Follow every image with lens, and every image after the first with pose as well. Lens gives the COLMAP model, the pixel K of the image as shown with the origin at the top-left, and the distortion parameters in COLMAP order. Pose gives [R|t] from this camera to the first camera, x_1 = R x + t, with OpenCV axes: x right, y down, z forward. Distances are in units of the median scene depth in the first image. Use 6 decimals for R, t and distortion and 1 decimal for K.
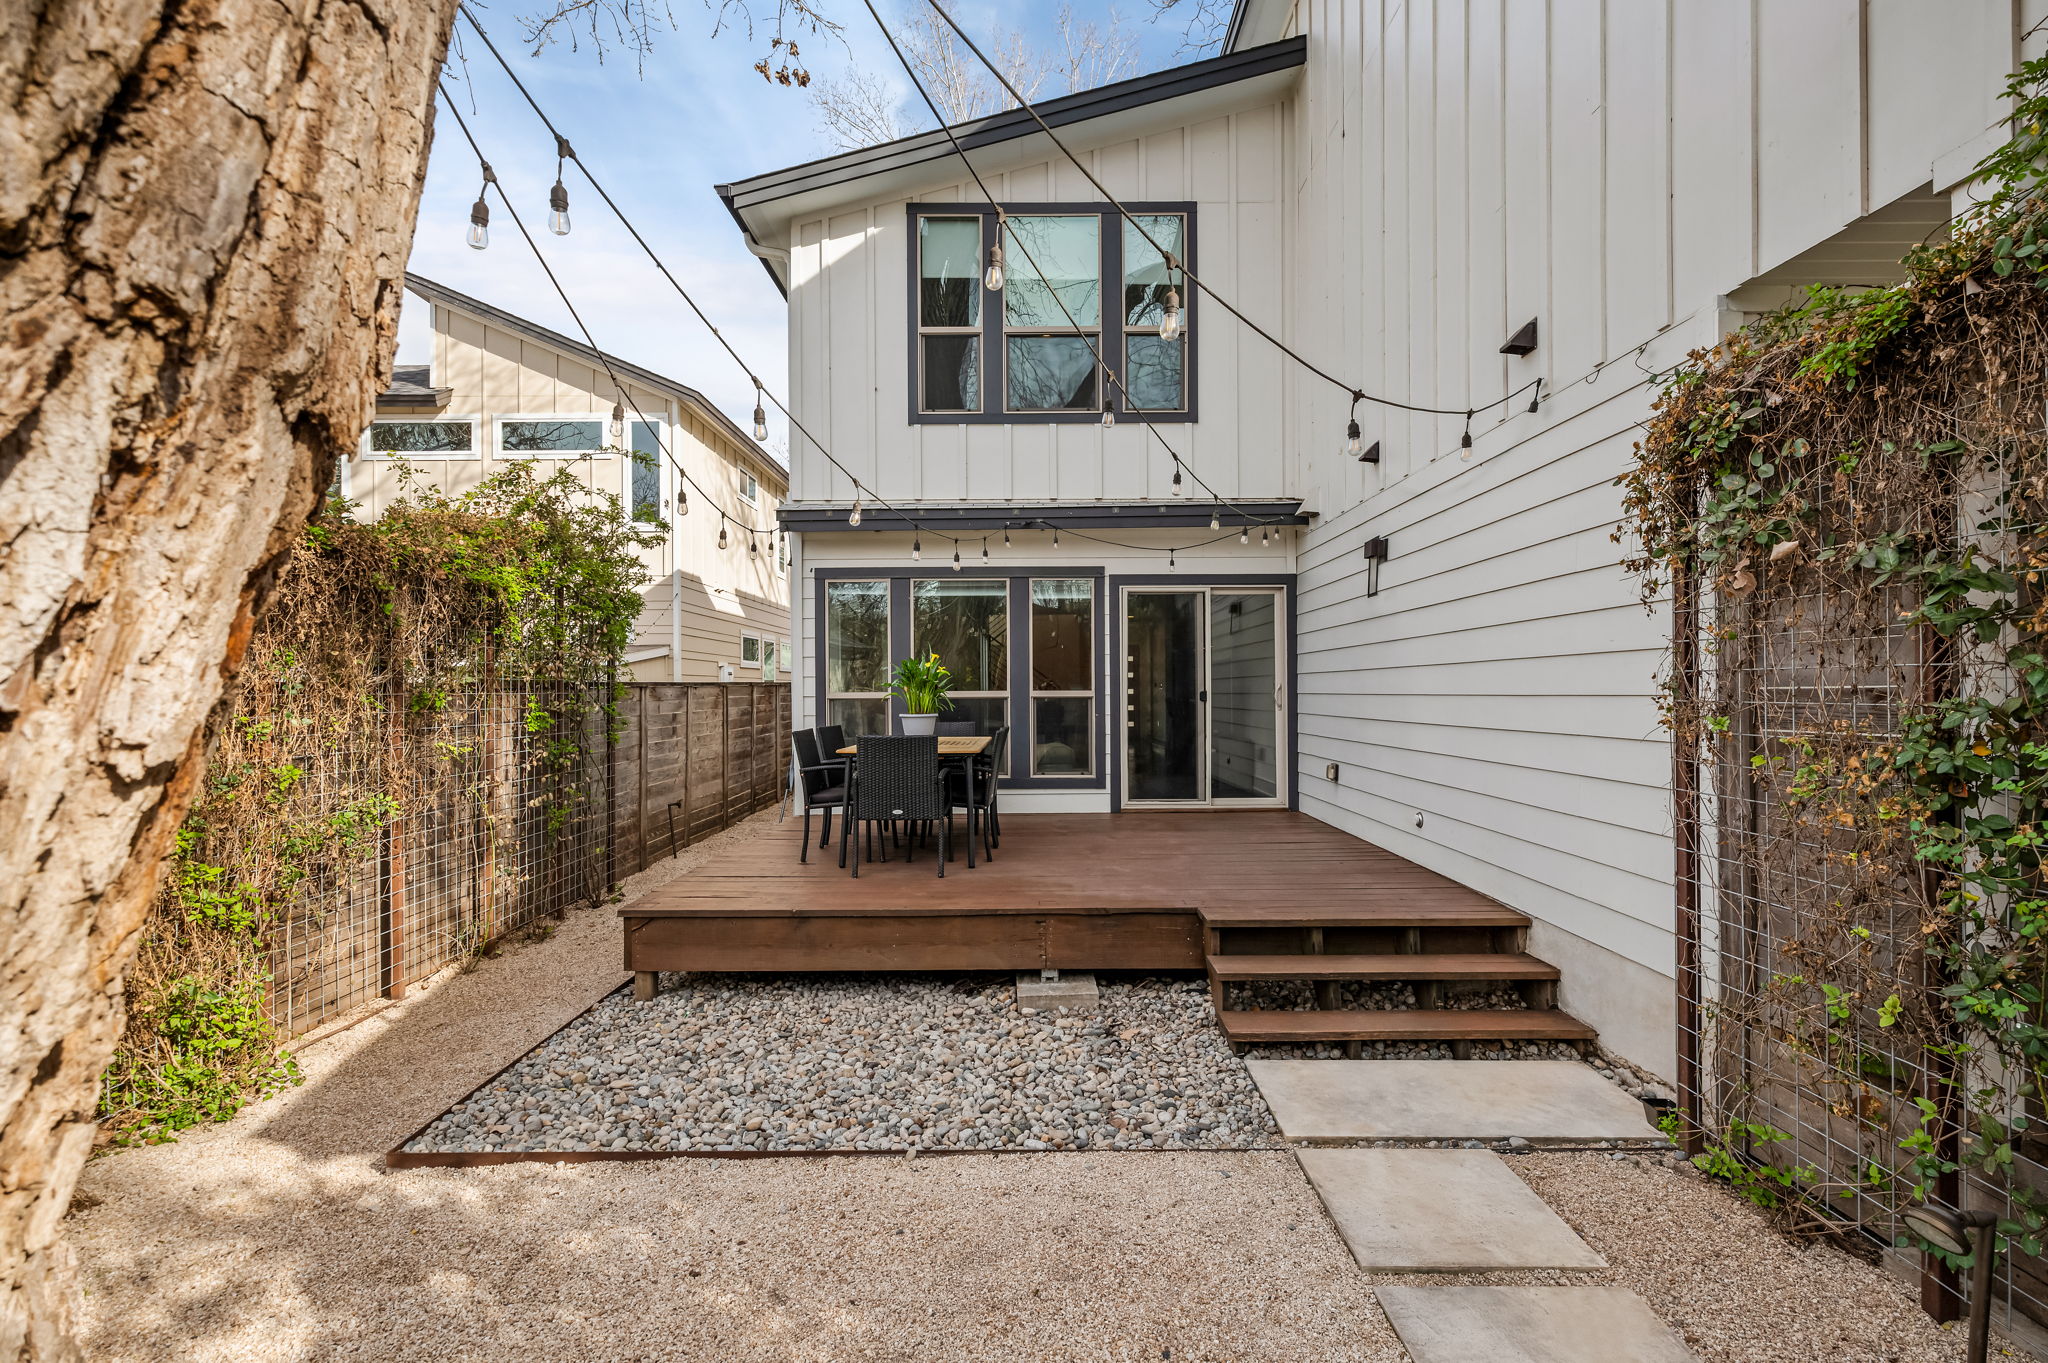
lens RADIAL K [[963.1, 0, 1027.7], [0, 963.1, 687.9], [0, 0, 1]] dist [0.005441, 0.001004]
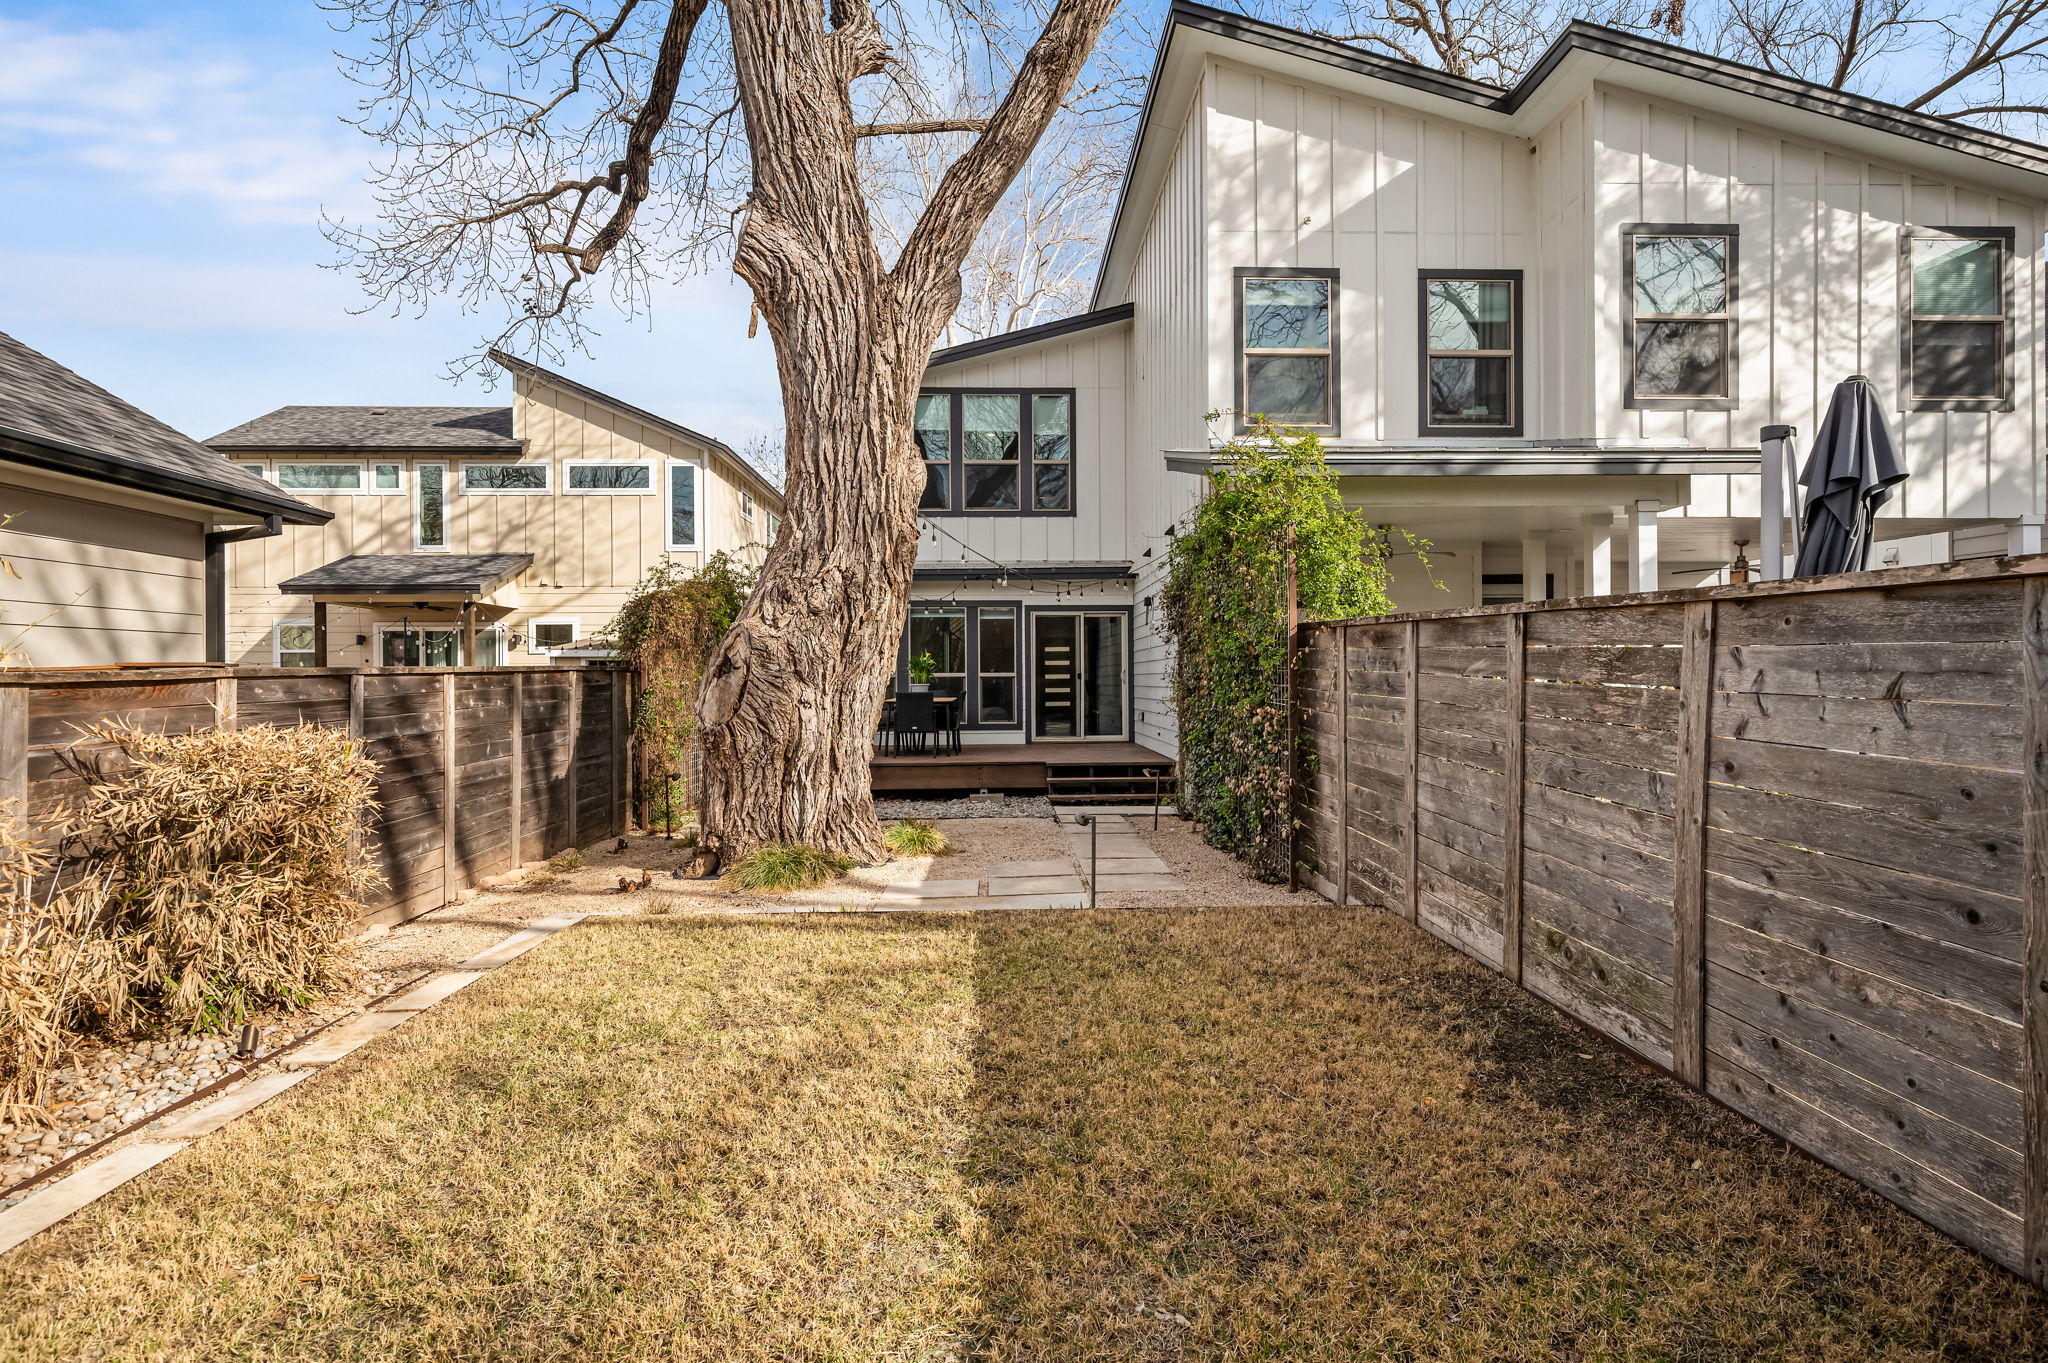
lens RADIAL K [[1056.3, 0, 1059.4], [0, 1056.3, 672.8], [0, 0, 1]] dist [0.005690, 0.000305]
pose [[0.997511, 0.000200, 0.070512, 0.013312], [-0.000053, 0.999998, -0.002092, 0.007061], [-0.070513, 0.002083, 0.997509, -0.877371]]
